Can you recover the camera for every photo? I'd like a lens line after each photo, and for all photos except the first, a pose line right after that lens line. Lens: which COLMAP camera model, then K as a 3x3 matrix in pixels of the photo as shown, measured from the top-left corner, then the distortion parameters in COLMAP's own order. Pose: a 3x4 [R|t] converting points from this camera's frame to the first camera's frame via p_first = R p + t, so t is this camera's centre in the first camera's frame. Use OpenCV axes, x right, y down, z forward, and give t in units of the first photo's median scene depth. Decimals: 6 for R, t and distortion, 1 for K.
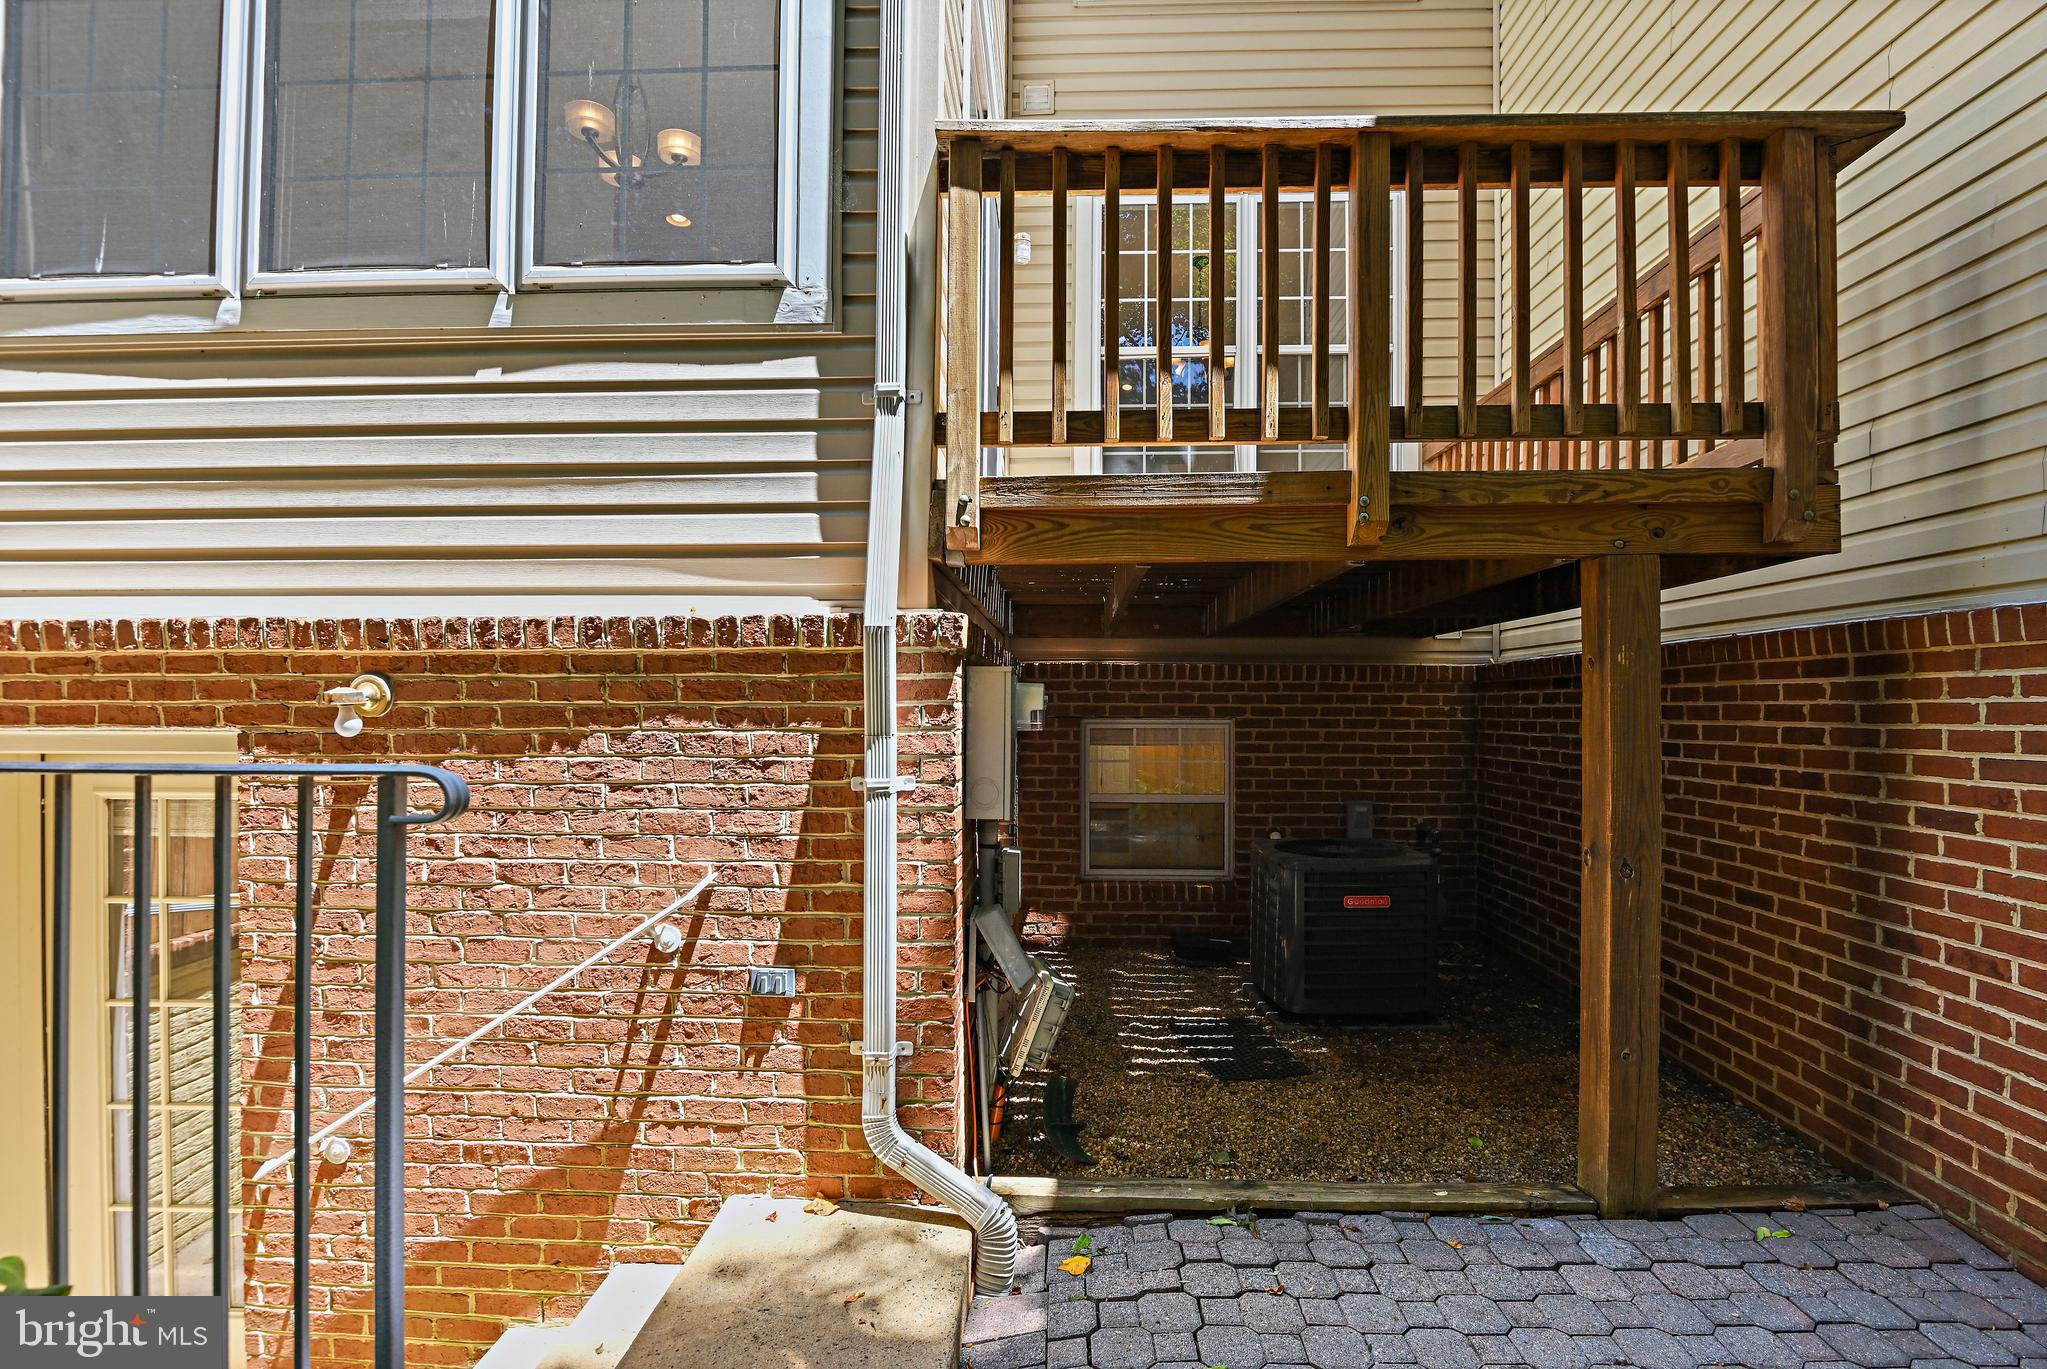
lens RADIAL K [[957.2, 0, 1025.9], [0, 957.2, 693.4], [0, 0, 1]] dist [-0.014467, -0.002250]
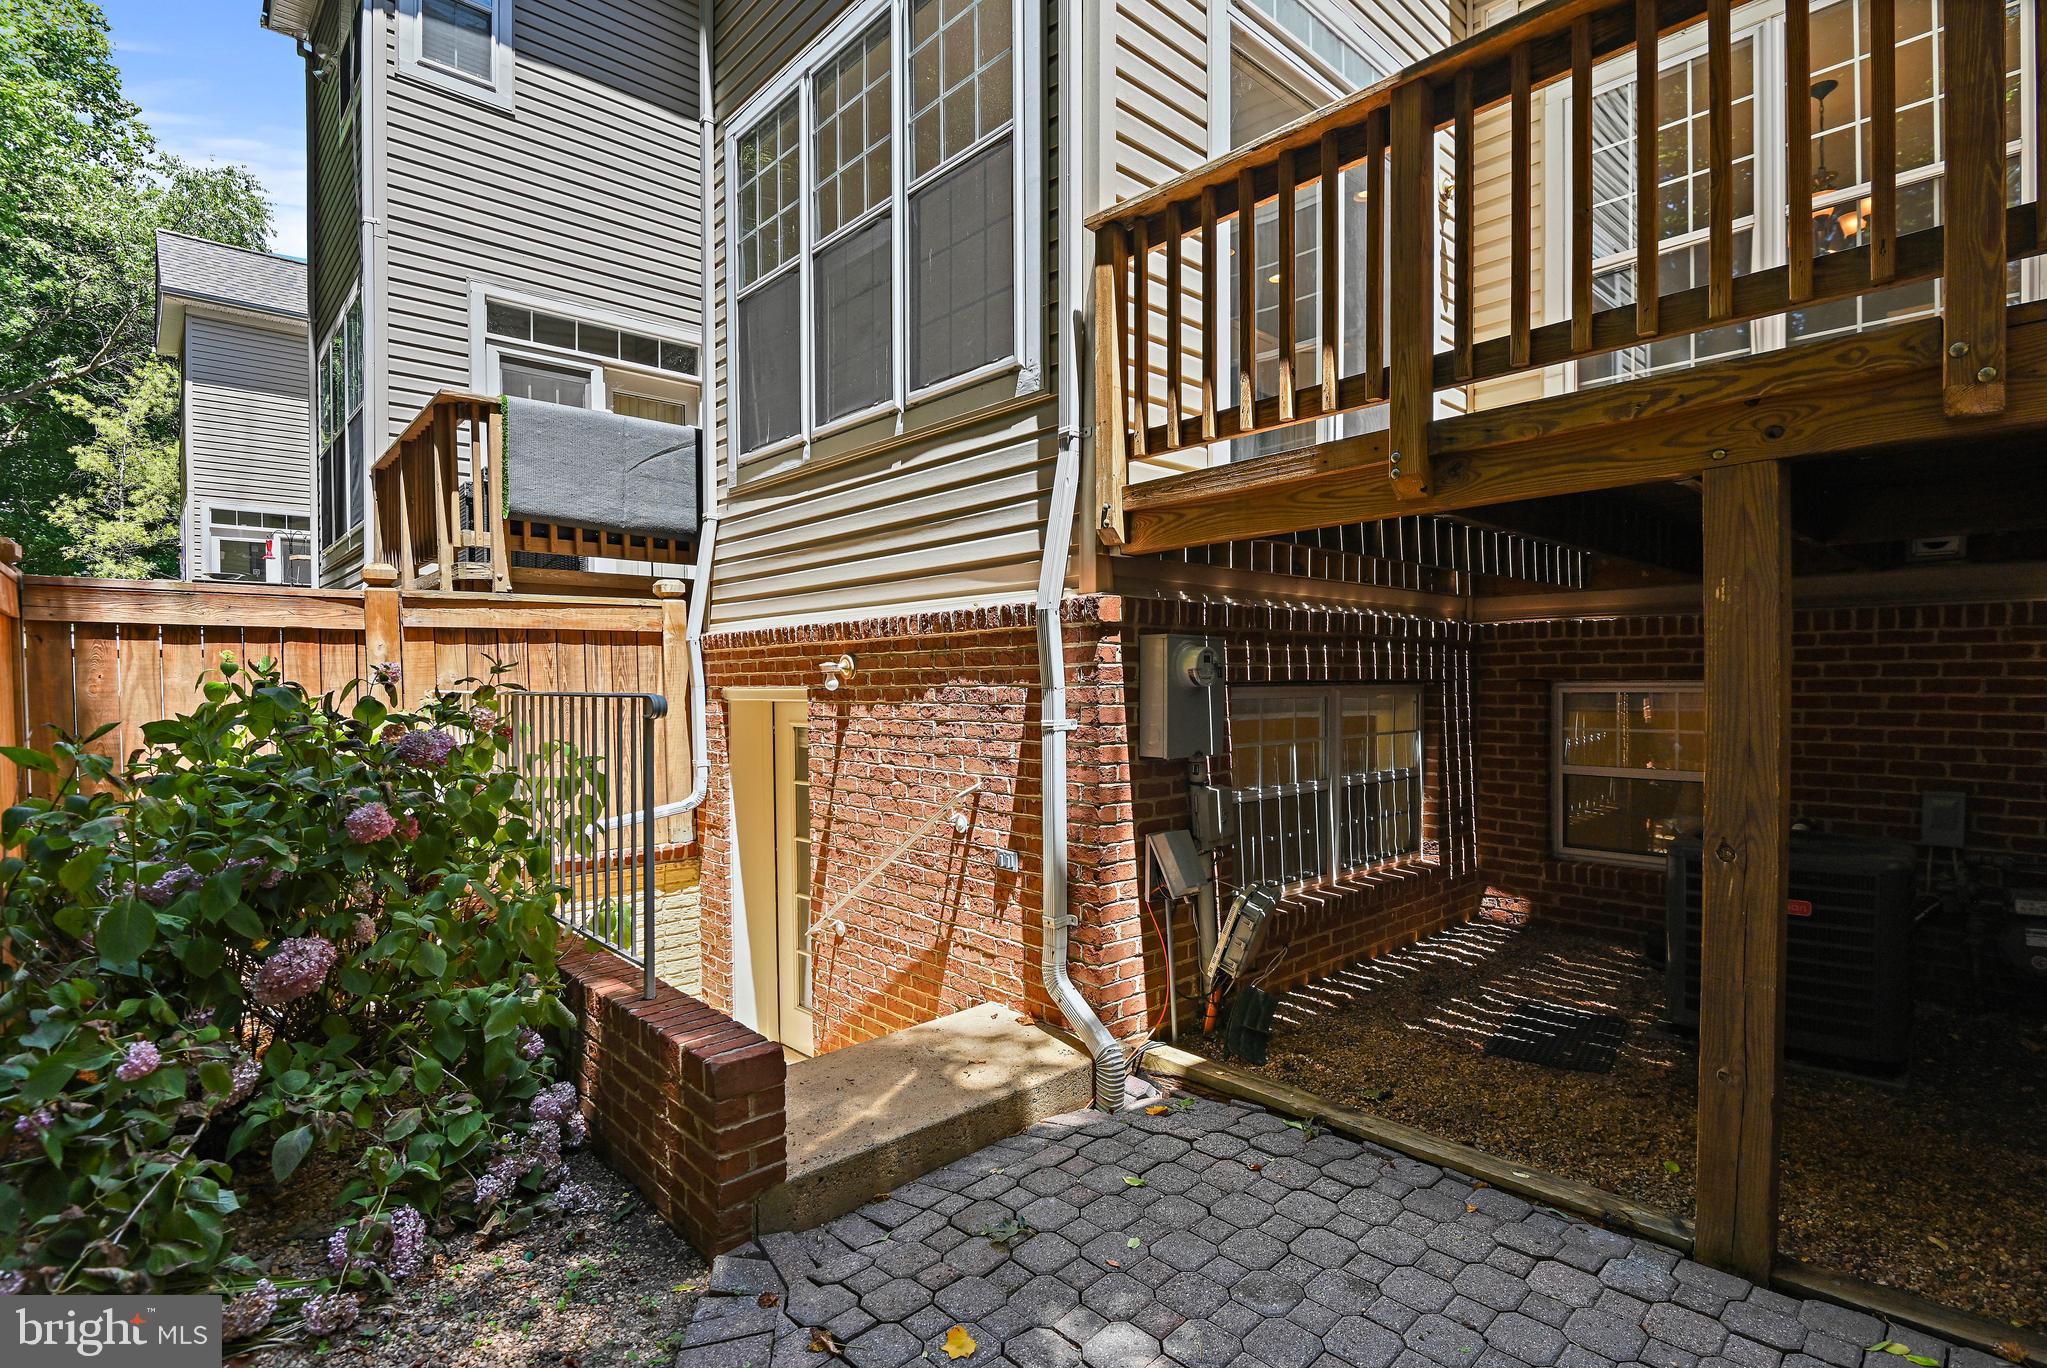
lens RADIAL K [[957.2, 0, 1012.0], [0, 957.2, 685.0], [0, 0, 1]] dist [-0.014467, -0.002250]
pose [[0.706423, -0.004364, -0.707777, 0.751459], [0.018566, 0.999751, 0.012365, 0.019615], [0.707547, -0.021875, 0.706328, -0.010805]]
